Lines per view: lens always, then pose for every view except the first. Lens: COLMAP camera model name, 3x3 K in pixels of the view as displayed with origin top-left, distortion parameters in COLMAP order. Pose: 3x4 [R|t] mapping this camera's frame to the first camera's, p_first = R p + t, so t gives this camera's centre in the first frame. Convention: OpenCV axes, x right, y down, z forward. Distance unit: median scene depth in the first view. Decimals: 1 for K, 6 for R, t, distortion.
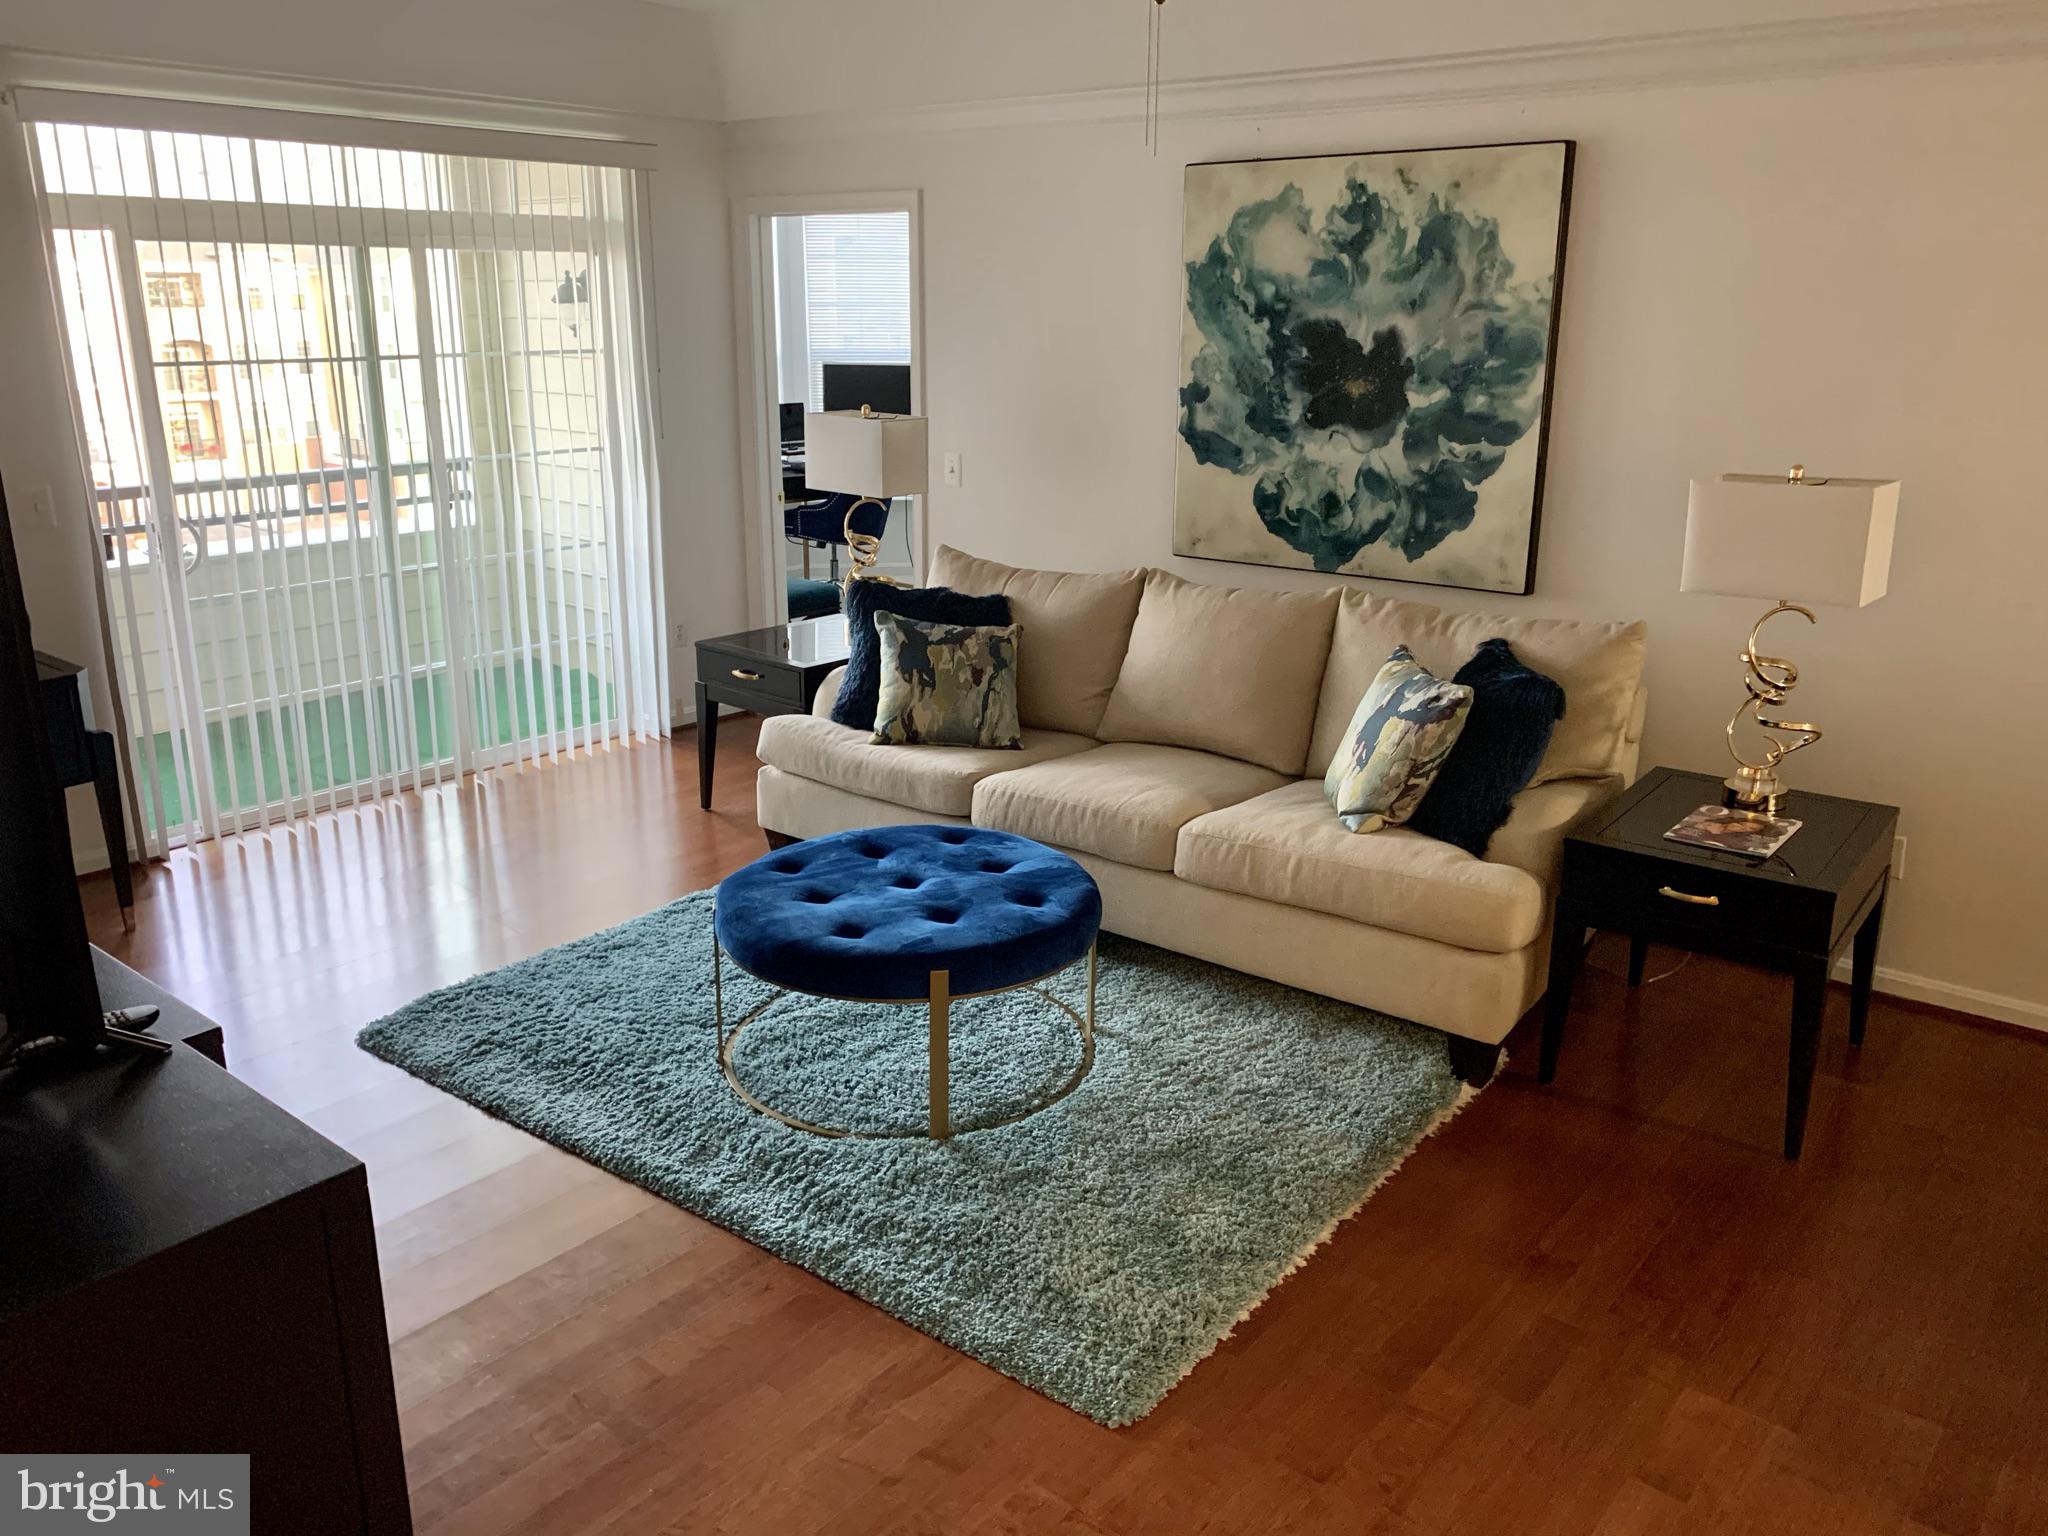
lens RADIAL K [[1565.4, 0, 1032.8], [0, 1565.4, 764.7], [0, 0, 1]] dist [0.018865, -0.016052]
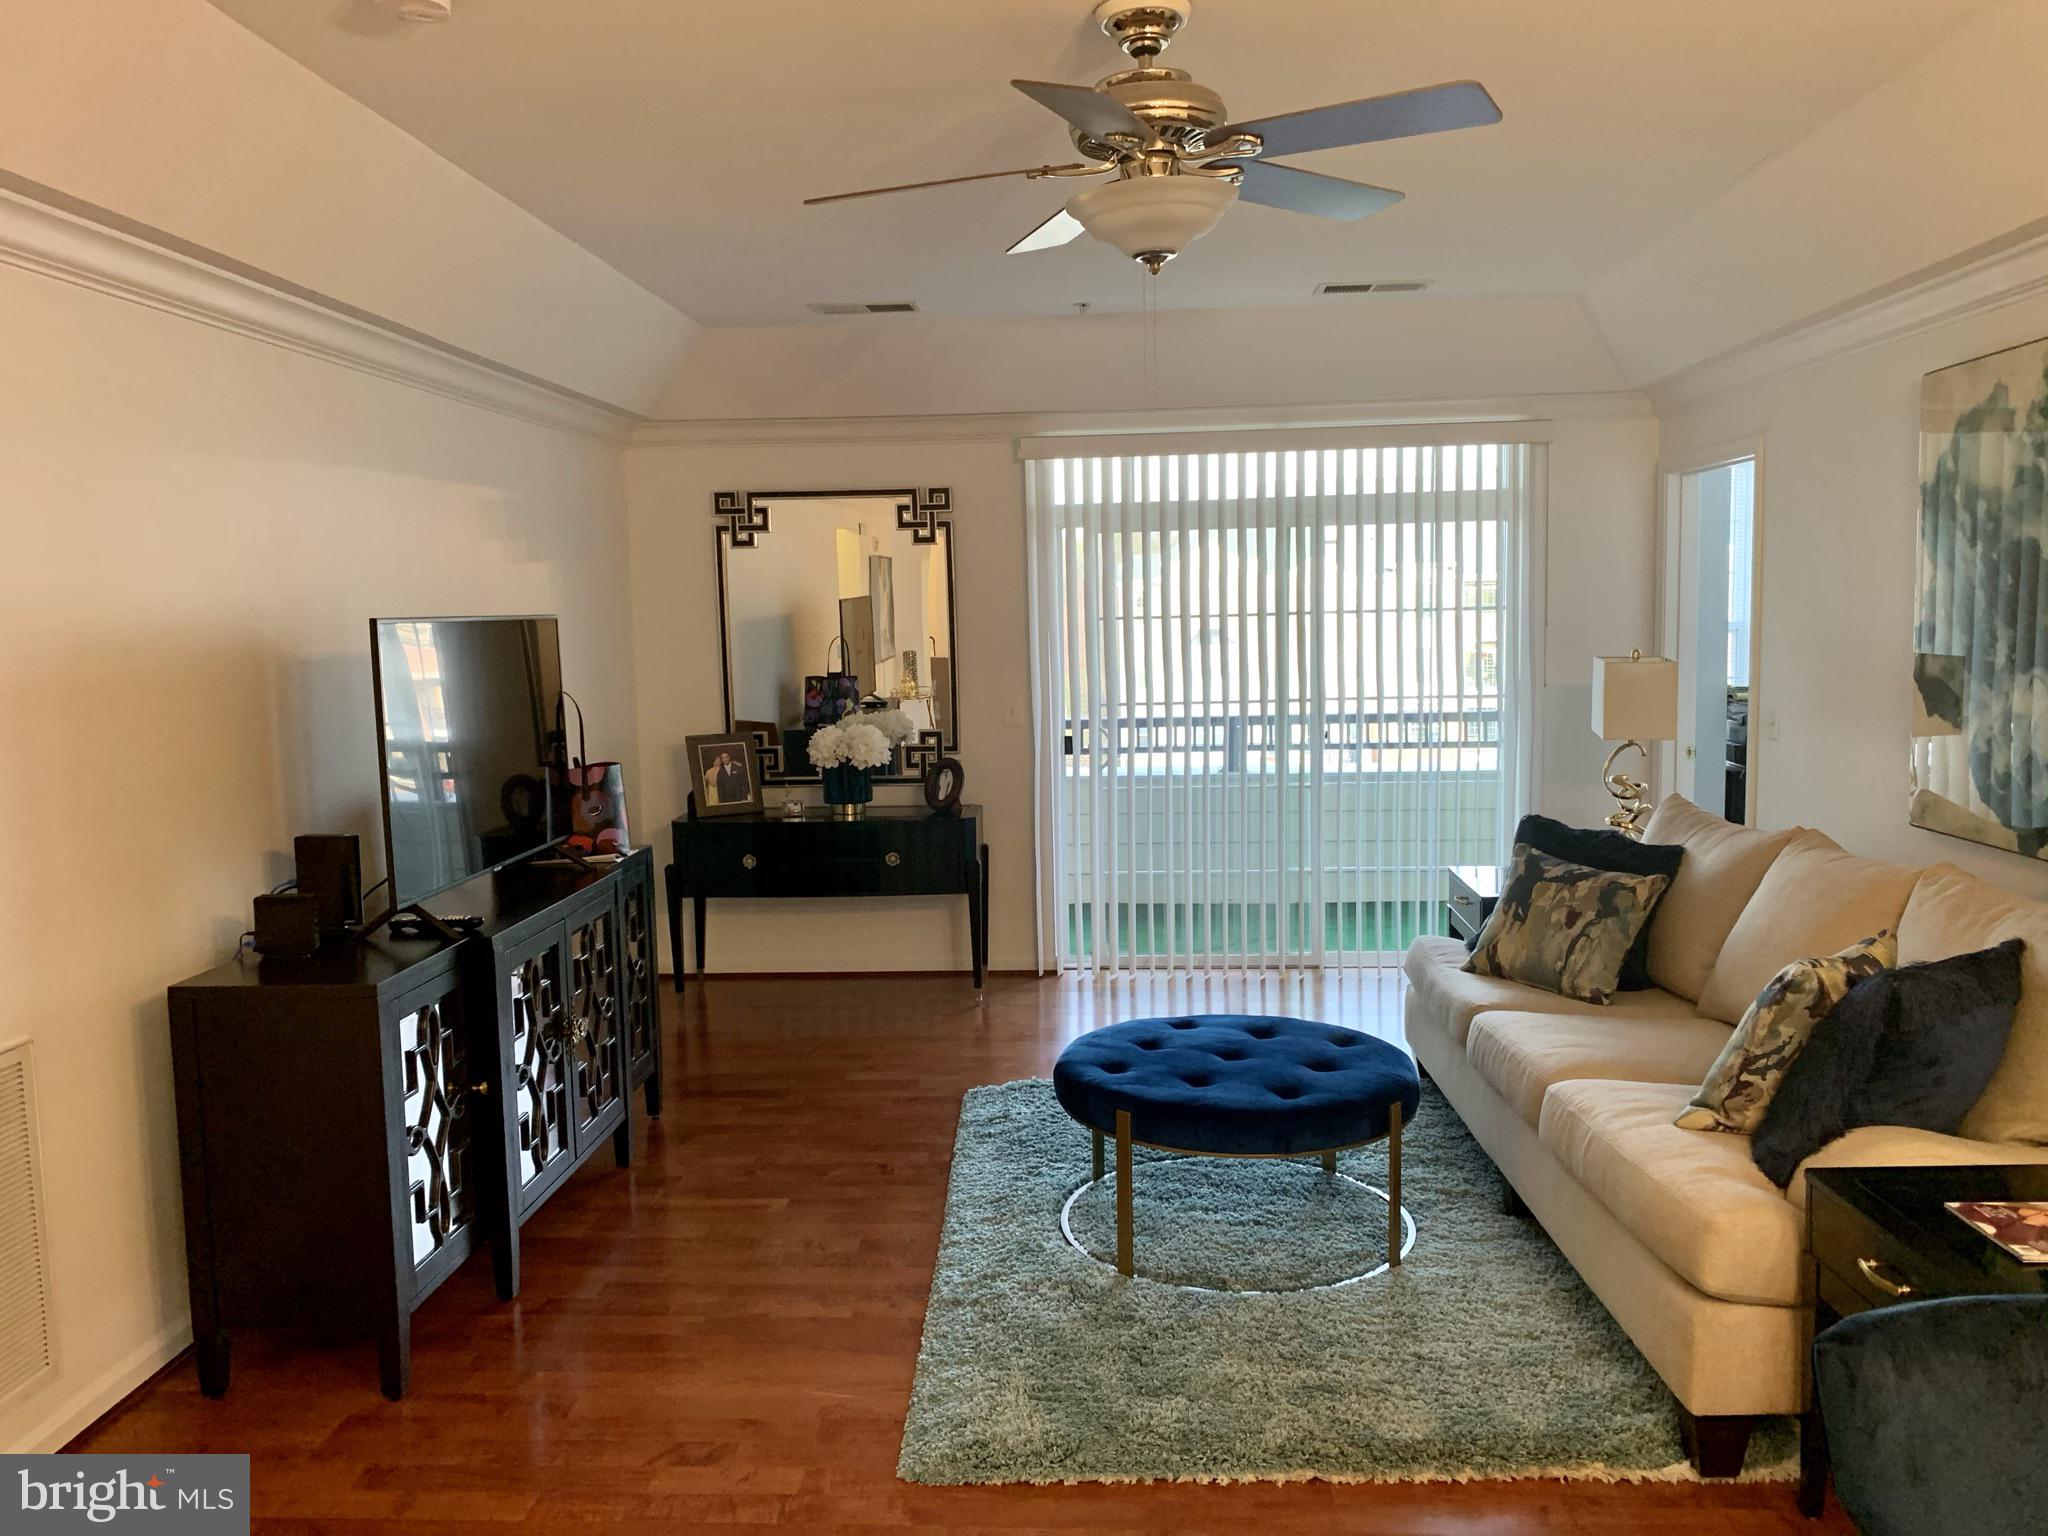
lens RADIAL K [[1565.4, 0, 1007.2], [0, 1565.4, 750.6], [0, 0, 1]] dist [0.018865, -0.016052]
pose [[0.584464, 0.054447, -0.809591, 0.533930], [-0.205637, 0.975113, -0.082876, -0.006661], [0.784930, 0.214920, 0.581115, 0.154827]]
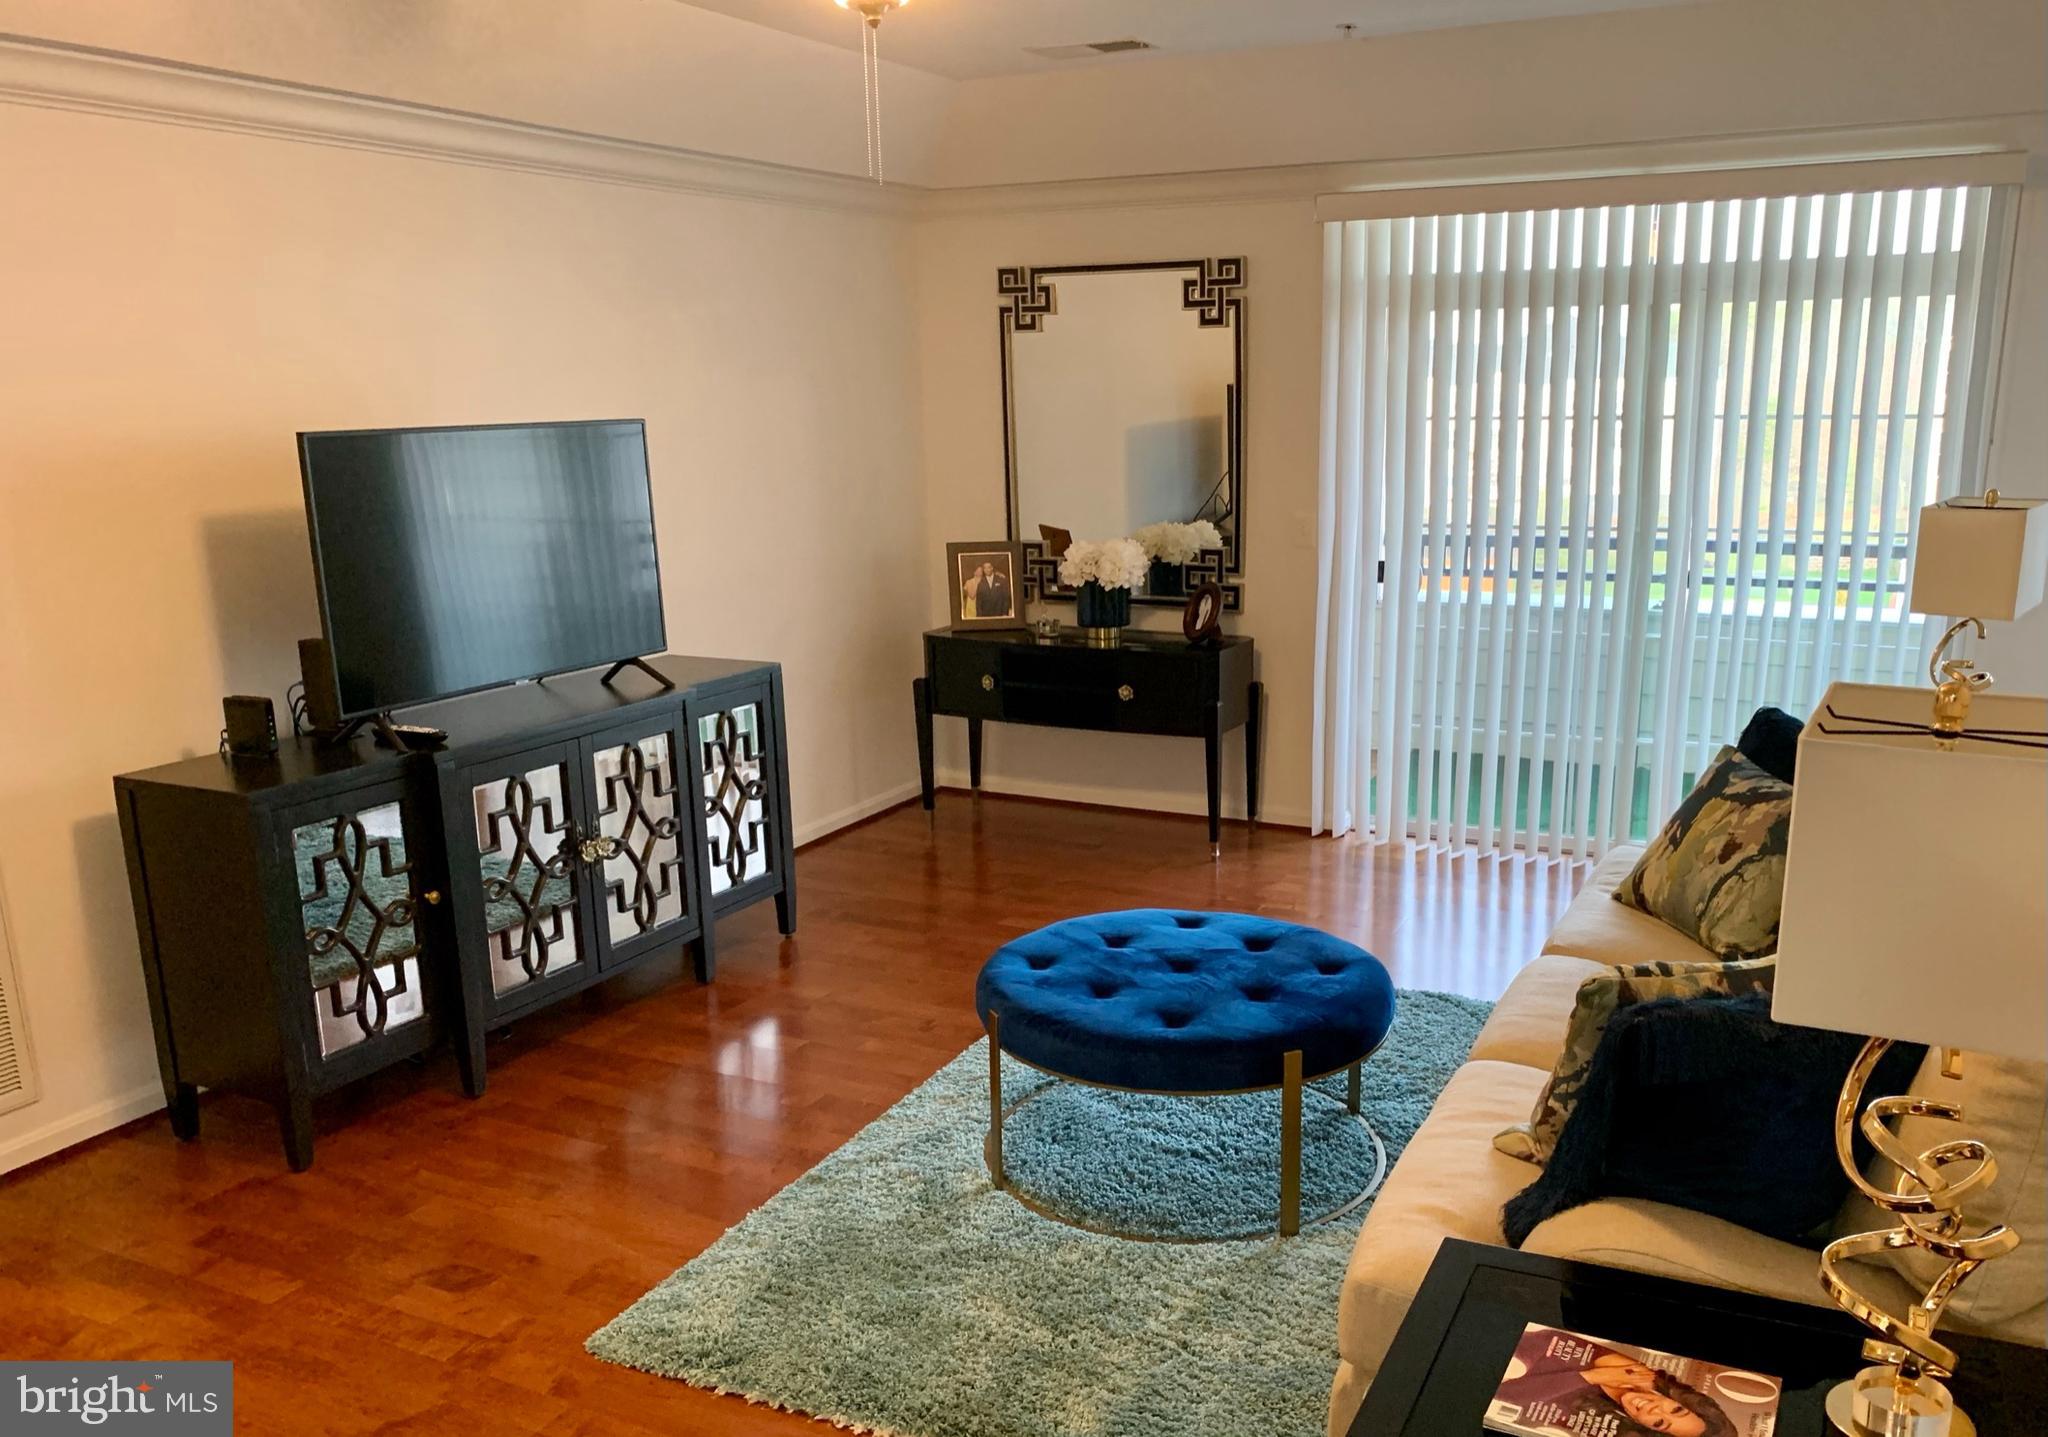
lens RADIAL K [[1657.2, 0, 1086.4], [0, 1657.2, 860.3], [0, 0, 1]] dist [0.002995, -0.037431]
pose [[0.231206, 0.258825, -0.937845, 0.626211], [-0.263171, 0.944665, 0.195828, -0.125901], [0.936635, 0.201537, 0.286527, 0.500898]]
